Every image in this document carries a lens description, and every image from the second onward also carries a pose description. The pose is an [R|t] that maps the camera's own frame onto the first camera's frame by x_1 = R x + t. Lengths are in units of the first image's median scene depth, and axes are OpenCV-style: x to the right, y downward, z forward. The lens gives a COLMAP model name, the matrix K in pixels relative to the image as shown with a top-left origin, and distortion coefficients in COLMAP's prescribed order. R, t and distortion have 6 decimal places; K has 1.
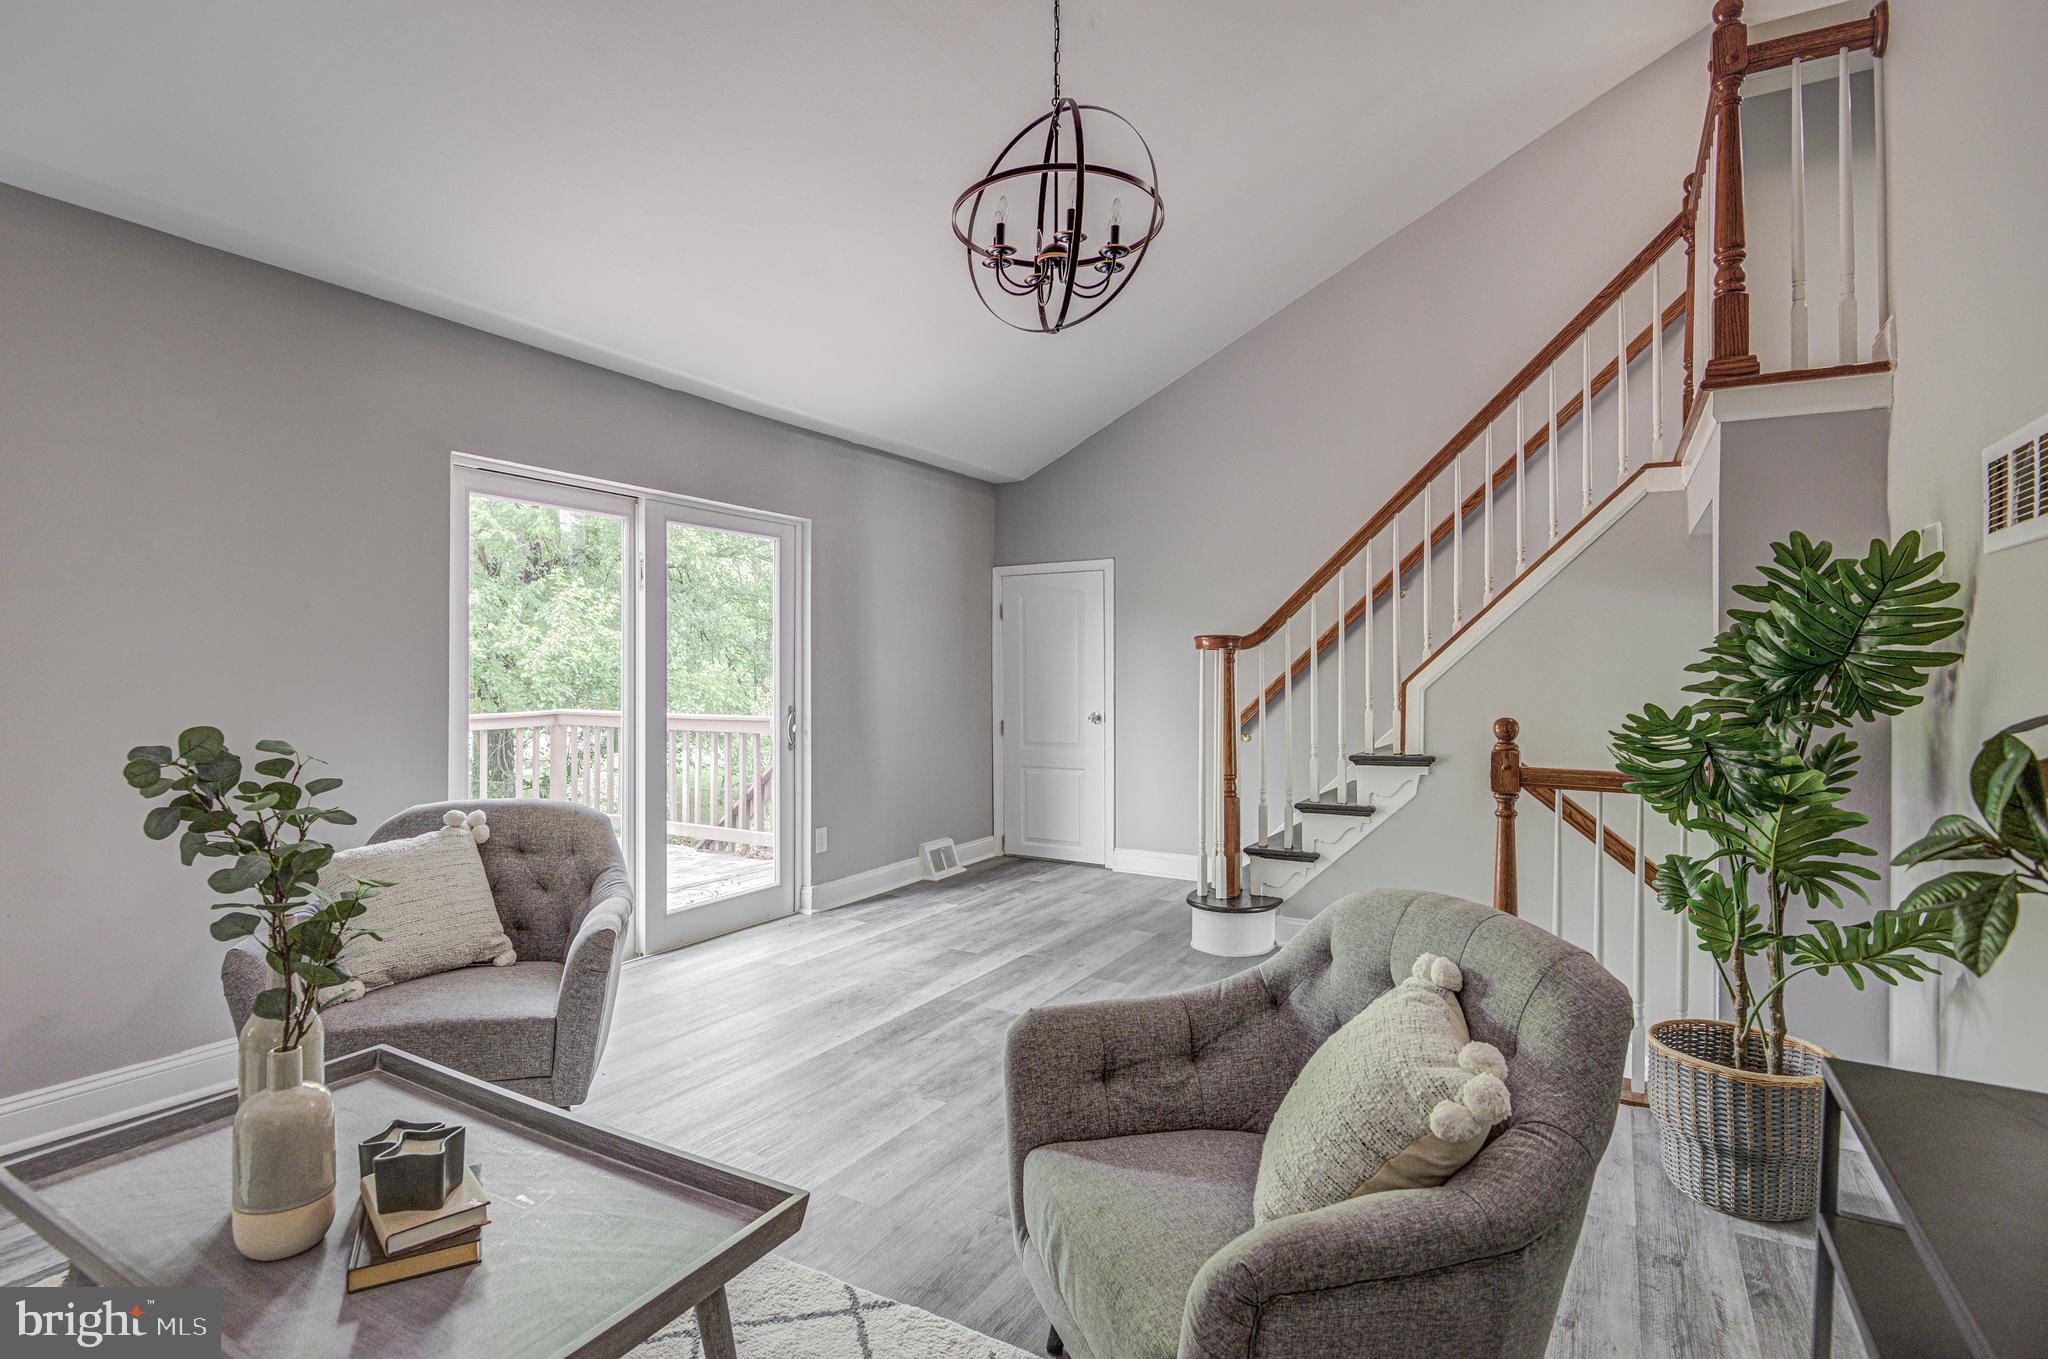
lens RADIAL K [[1013.2, 0, 1024.0], [0, 1013.2, 679.5], [0, 0, 1]] dist [-0.001641, -0.000247]
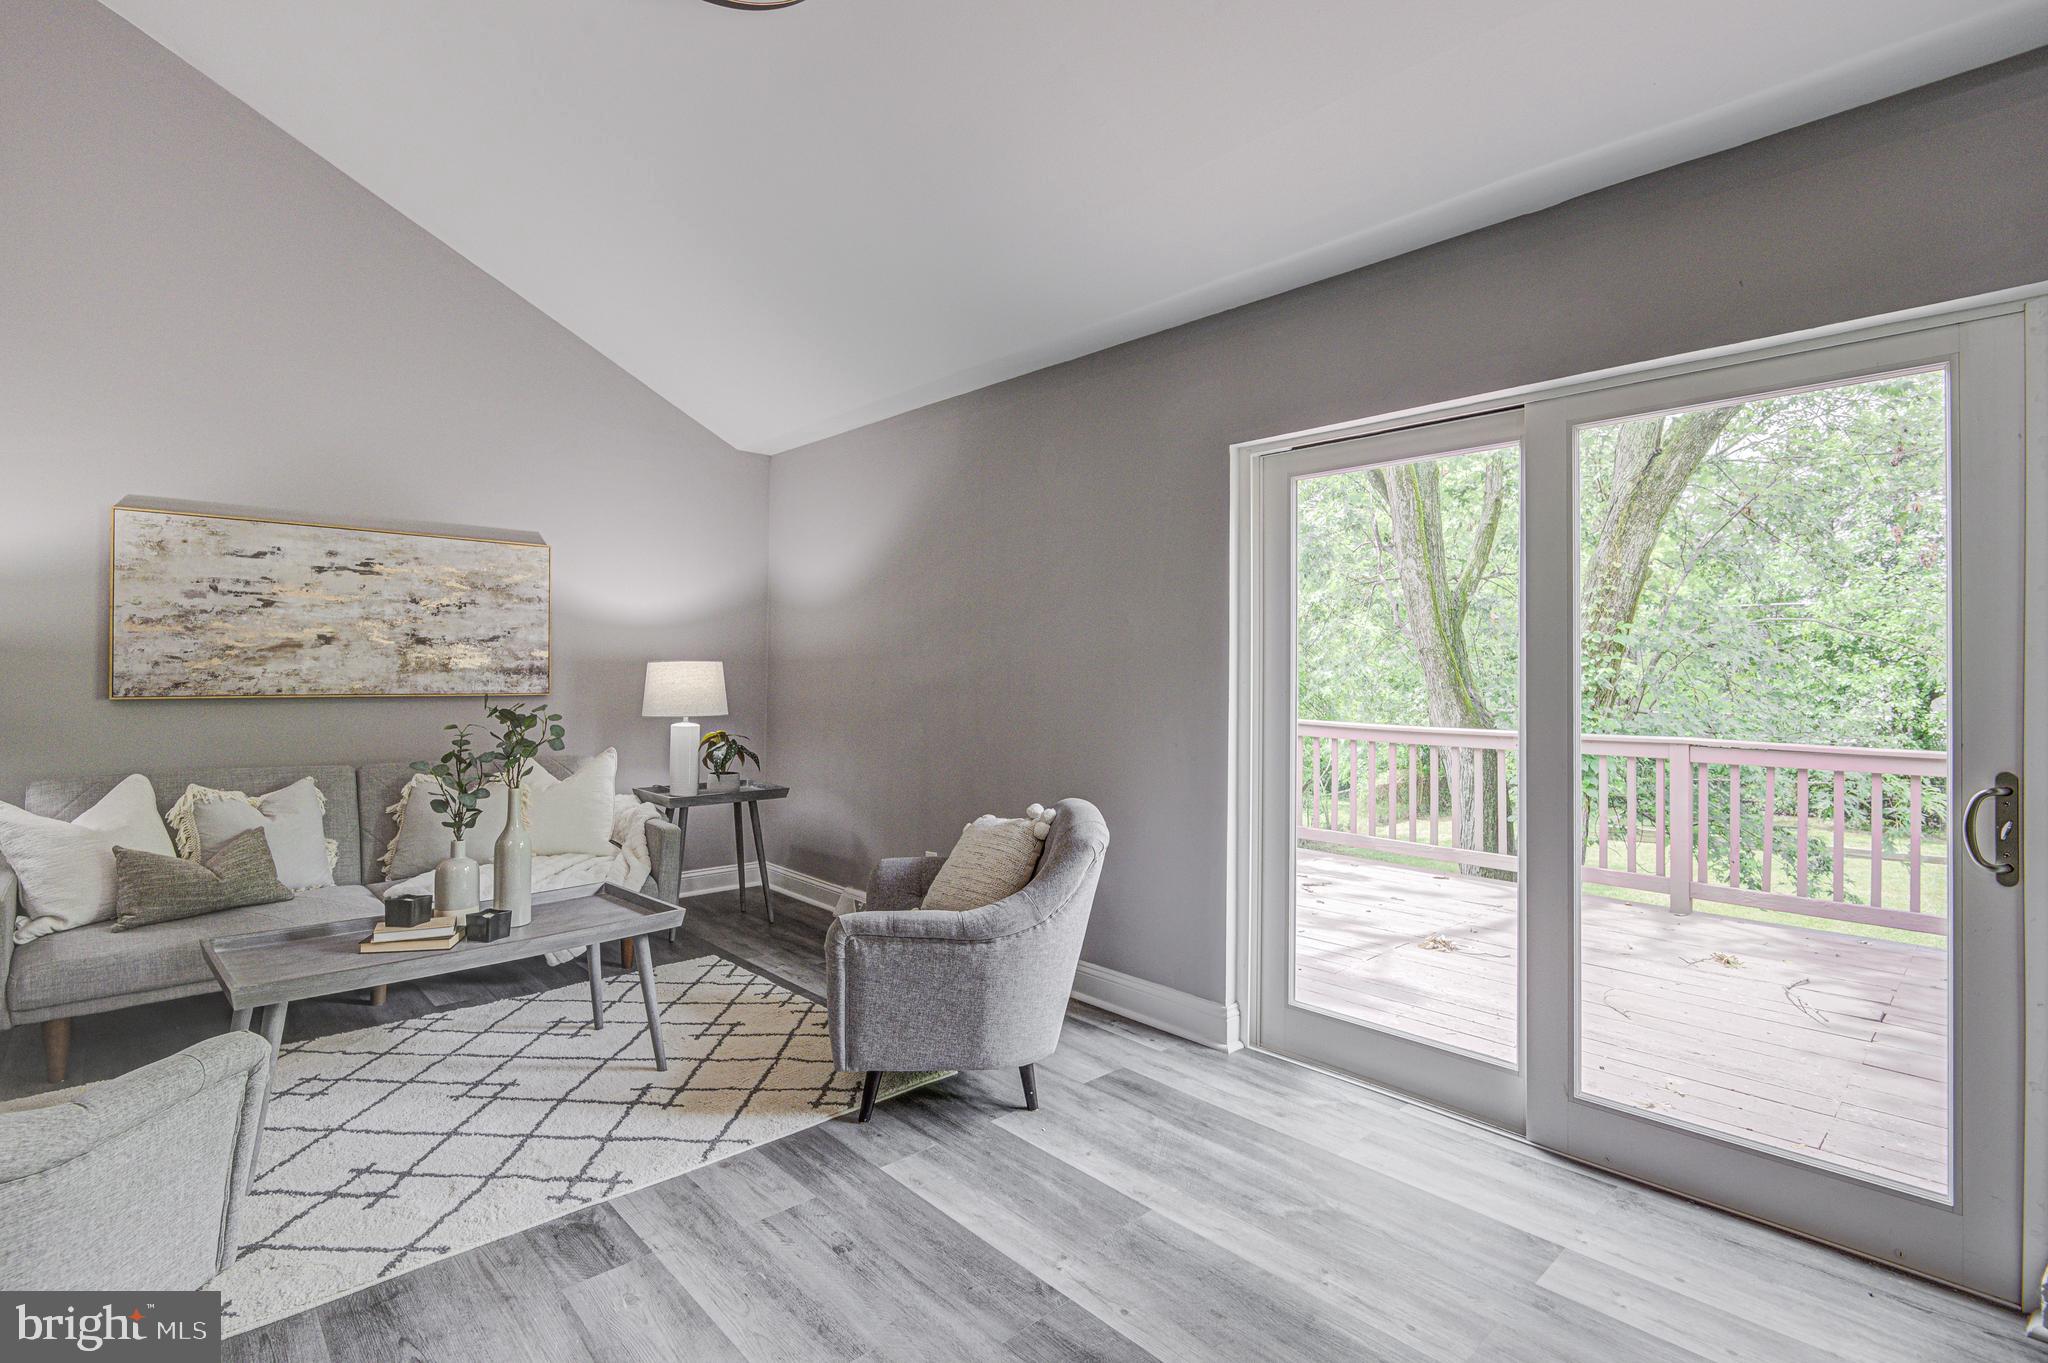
lens RADIAL K [[940.2, 0, 1013.6], [0, 940.2, 676.8], [0, 0, 1]] dist [0.000586, -0.000199]
pose [[-0.305568, 0.001885, -0.952168, 0.272972], [-0.016547, 0.999837, 0.007290, -0.009821], [0.952026, 0.017983, -0.305487, 0.865512]]
